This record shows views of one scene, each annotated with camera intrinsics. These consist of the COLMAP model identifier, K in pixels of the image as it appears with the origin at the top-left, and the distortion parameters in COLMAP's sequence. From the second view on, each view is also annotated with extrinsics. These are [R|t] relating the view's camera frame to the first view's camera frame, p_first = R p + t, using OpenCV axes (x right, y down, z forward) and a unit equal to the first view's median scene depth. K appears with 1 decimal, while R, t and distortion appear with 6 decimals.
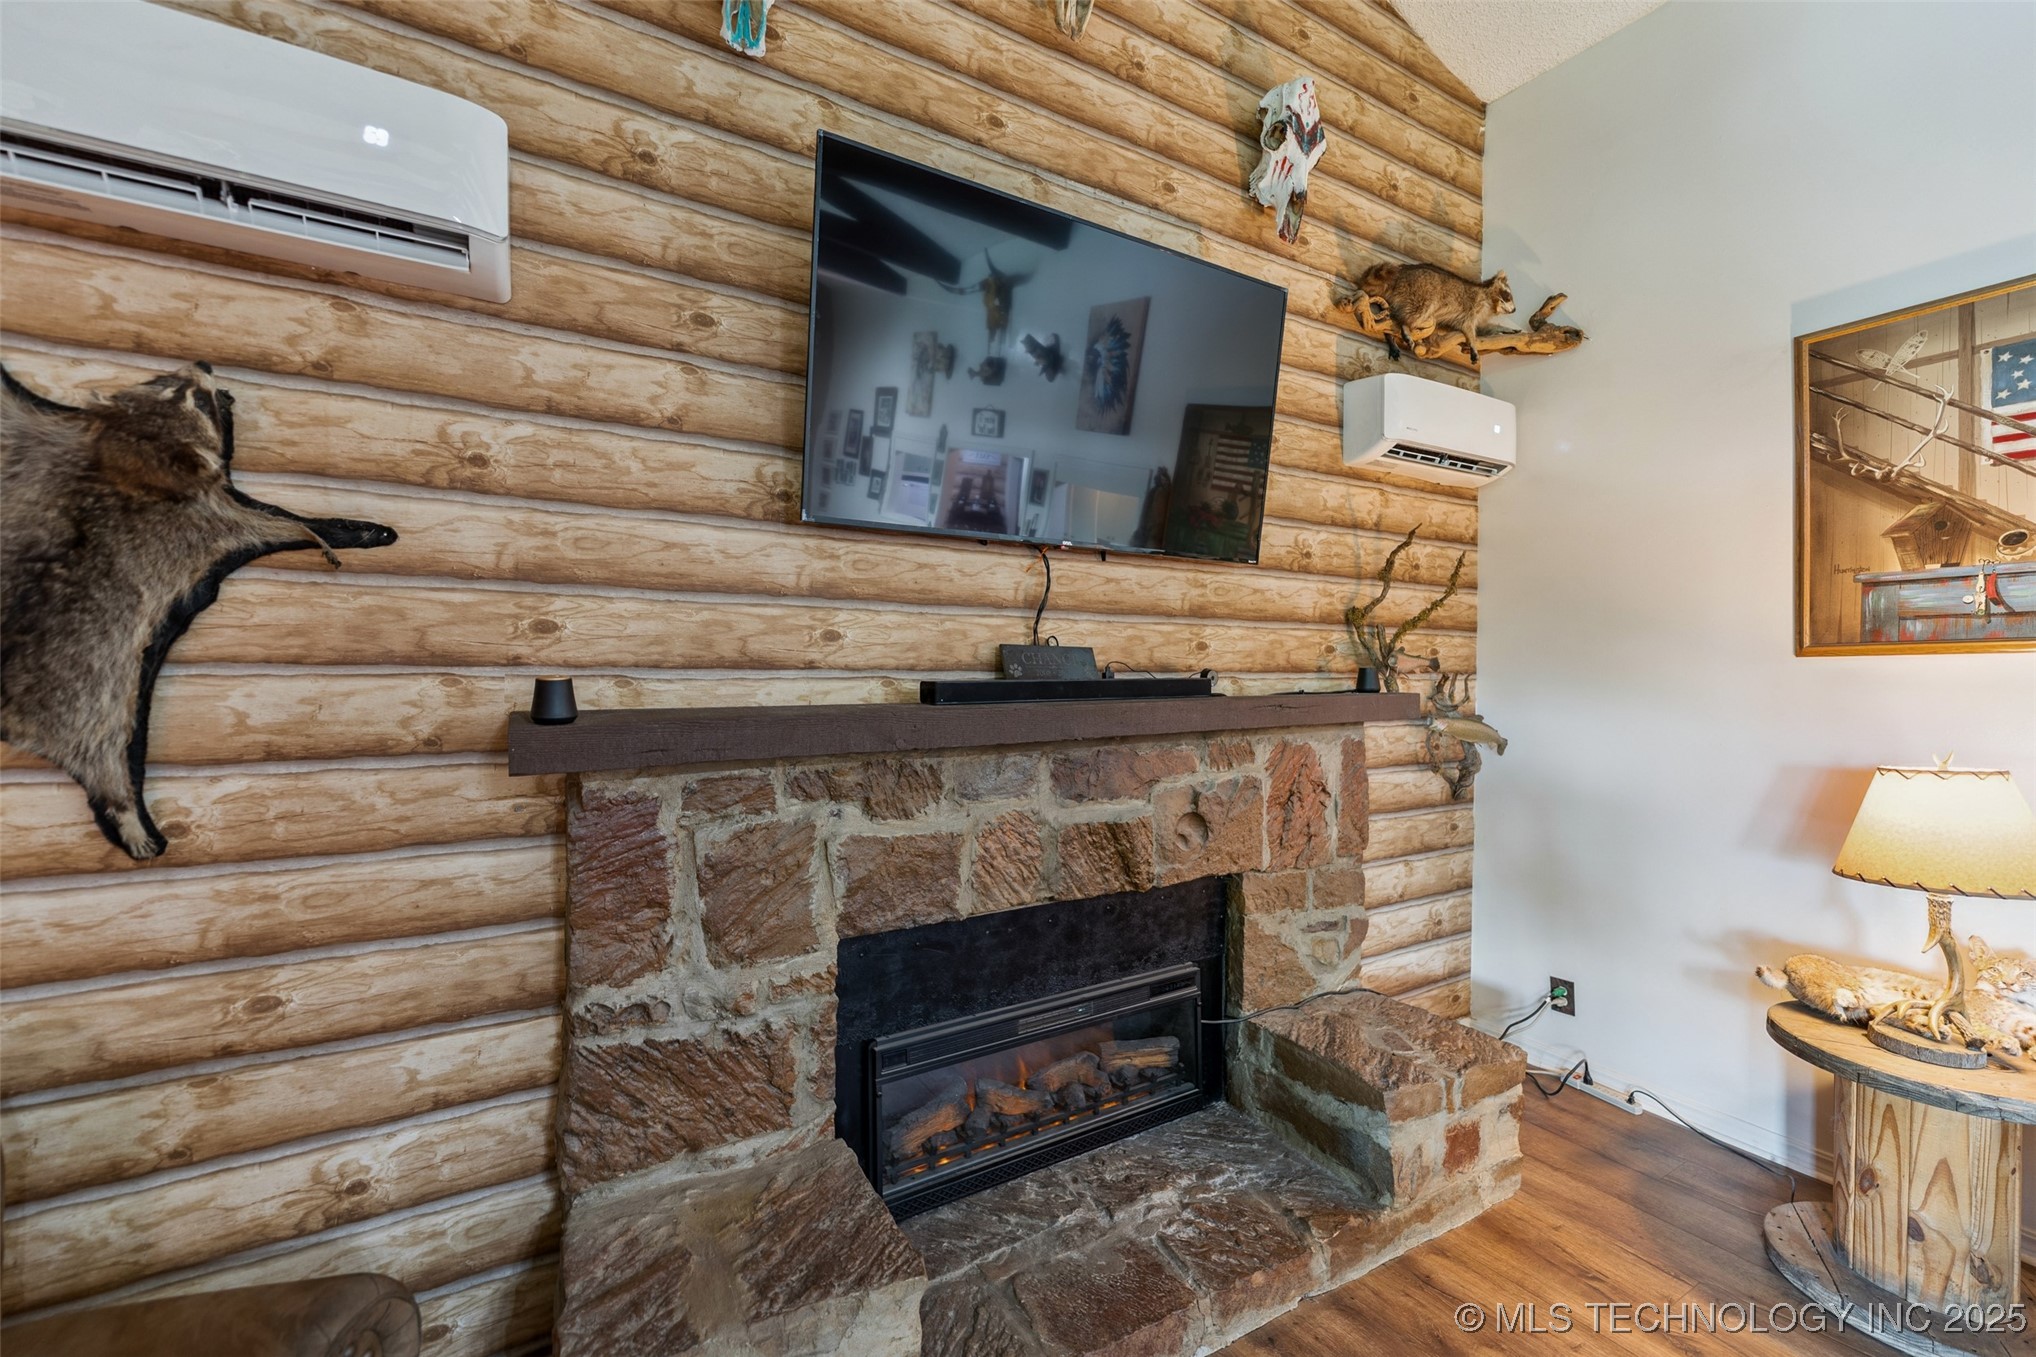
lens RADIAL K [[829.0, 0, 1010.8], [0, 829.0, 674.5], [0, 0, 1]] dist [0.000816, -0.000031]
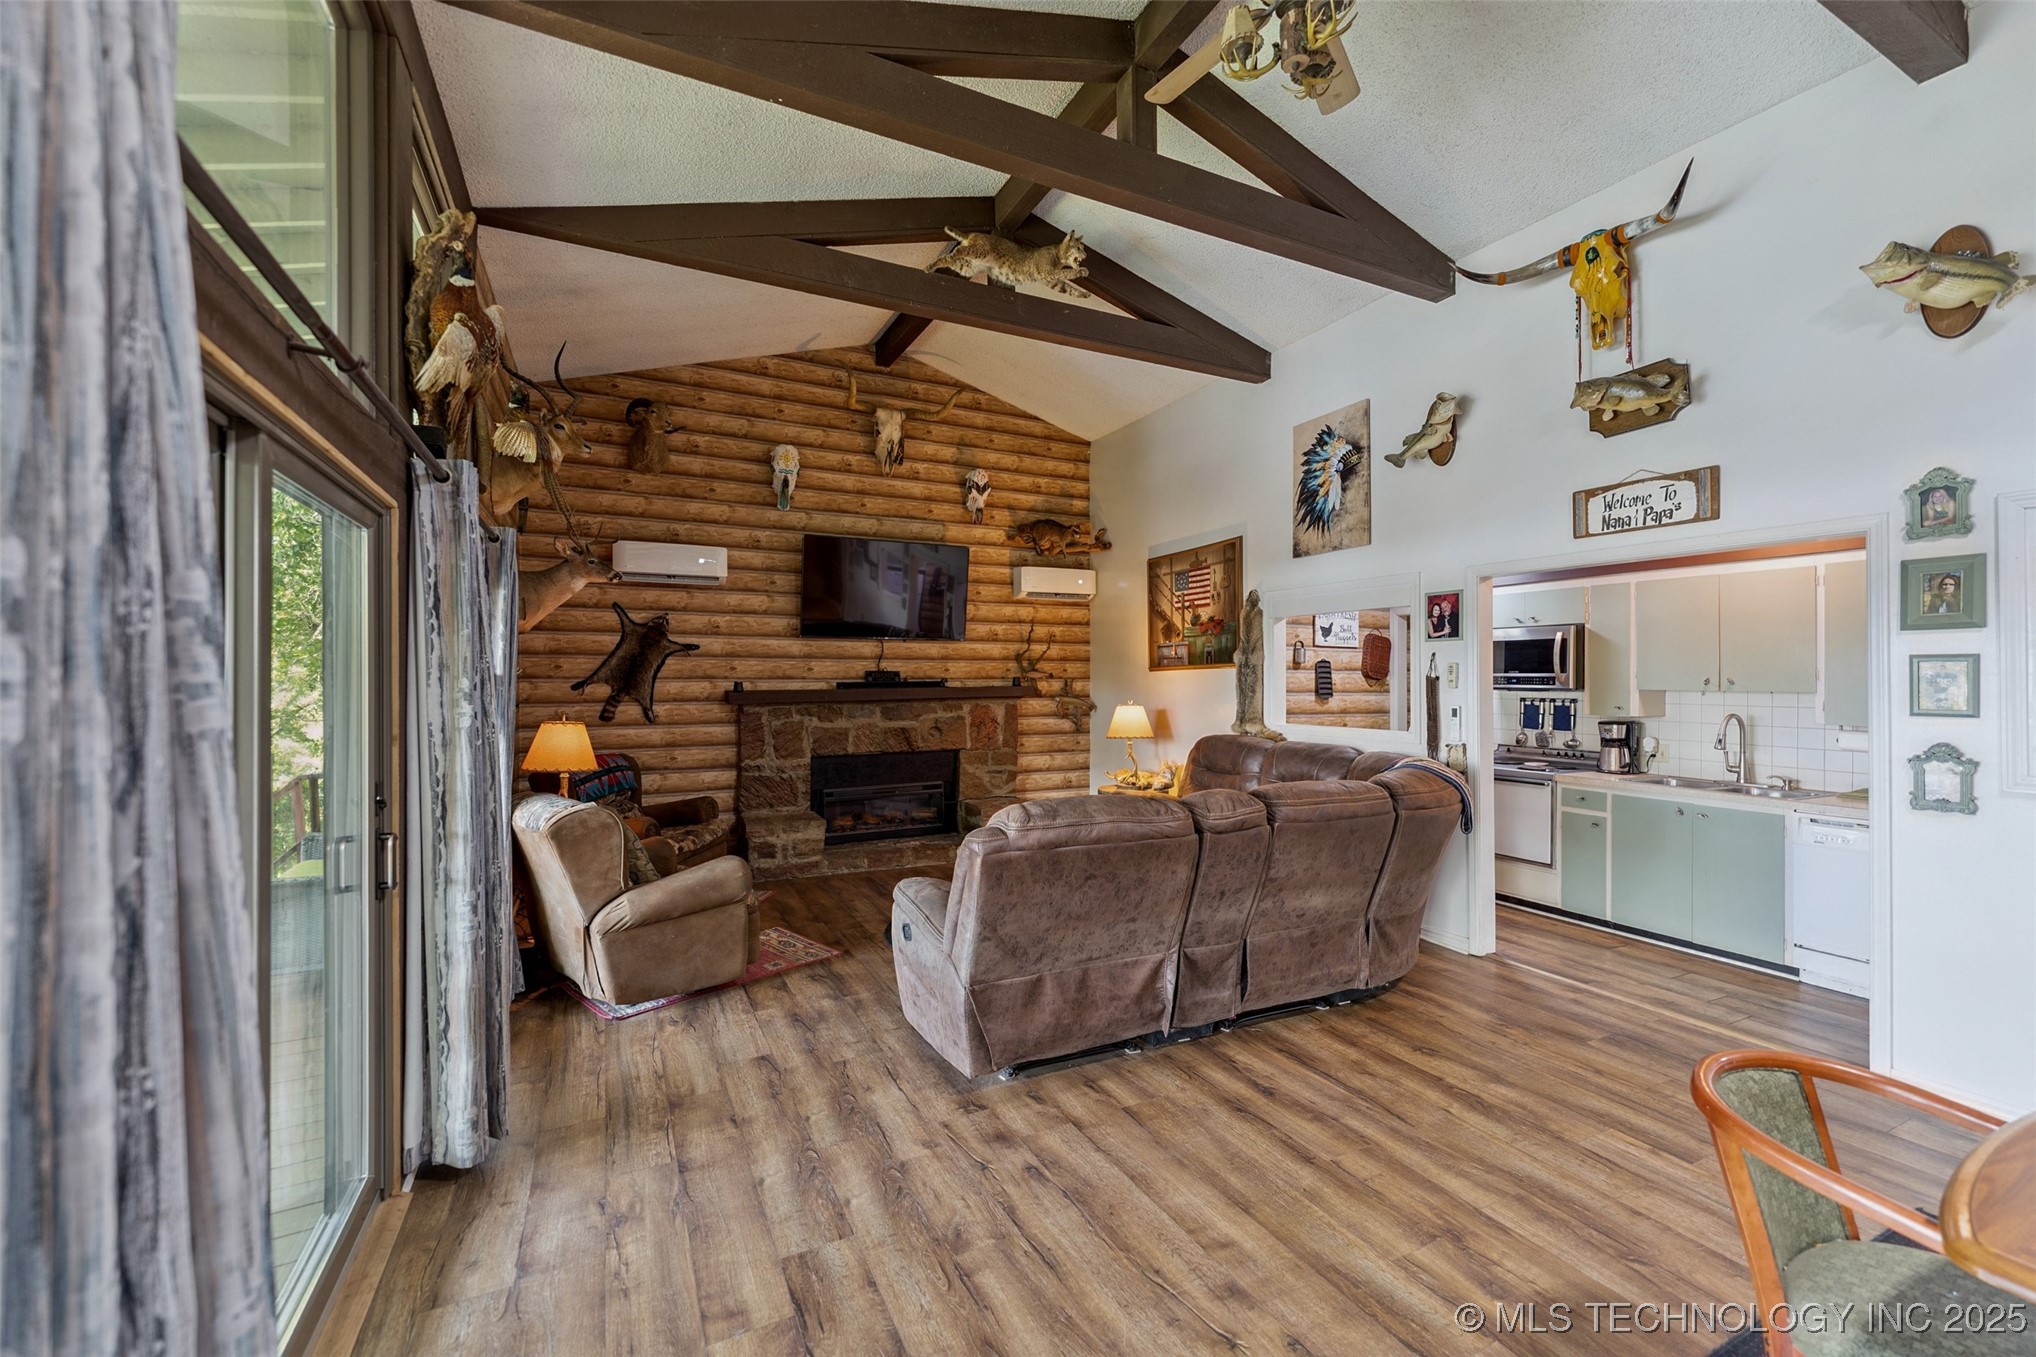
lens RADIAL K [[829.0, 0, 1014.6], [0, 829.0, 674.6], [0, 0, 1]] dist [0.000816, -0.000031]
pose [[0.997186, -0.009034, -0.074425, 0.790824], [0.008070, 0.999880, -0.013247, 0.024894], [0.074536, 0.012609, 0.997139, -2.109501]]
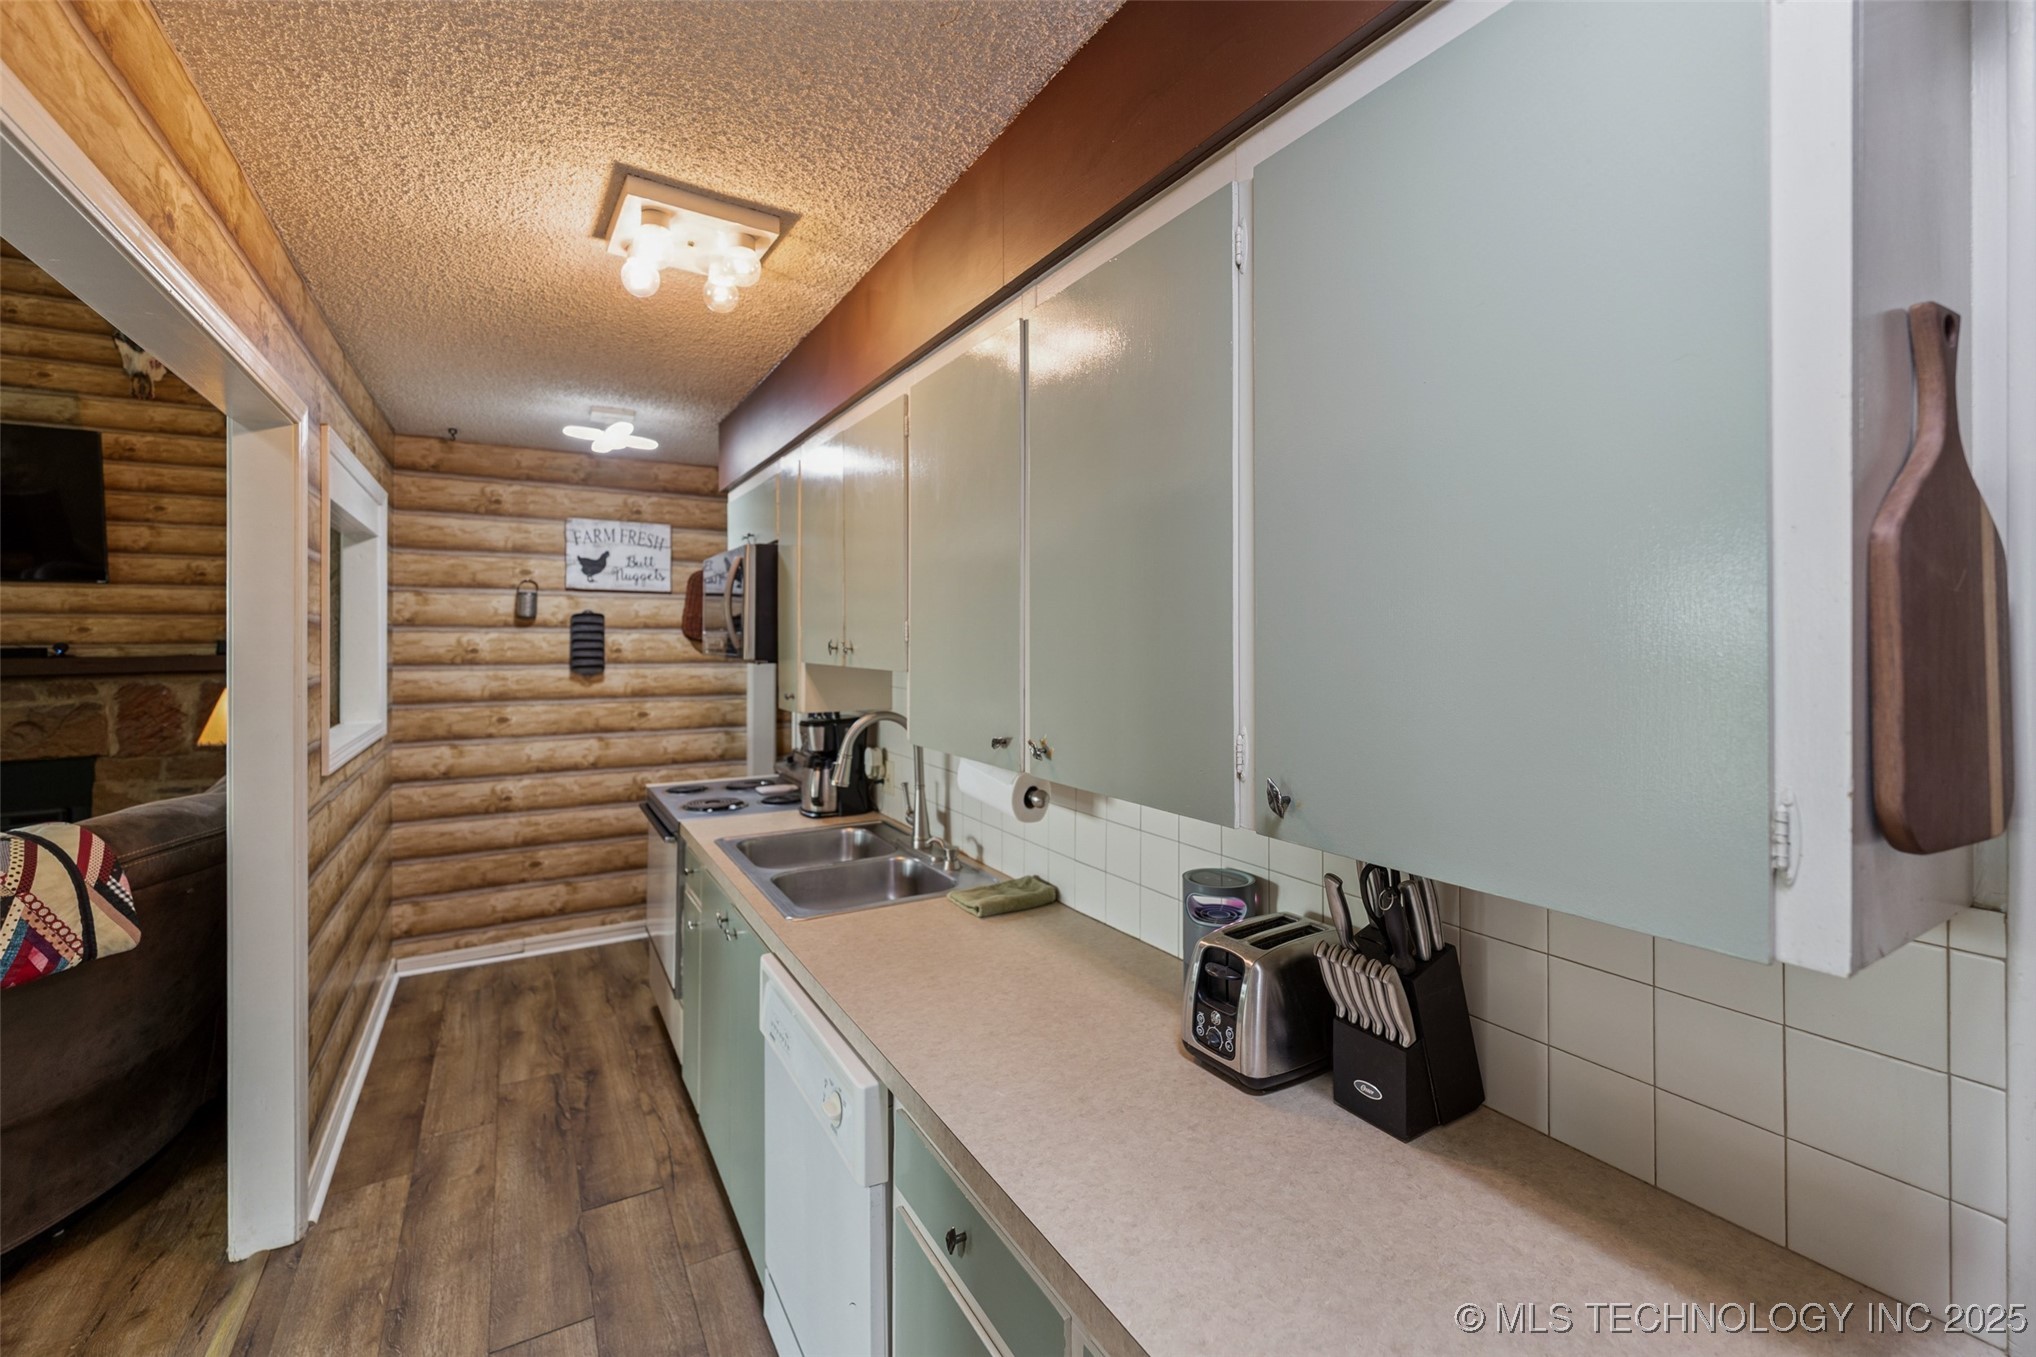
lens RADIAL K [[829.0, 0, 1033.0], [0, 829.0, 632.2], [0, 0, 1]] dist [0.000816, -0.000031]
pose [[0.999855, -0.012695, 0.011365, 2.634853], [0.012834, 0.999842, -0.012283, 0.023054], [-0.011207, 0.012428, 0.999860, -0.928000]]
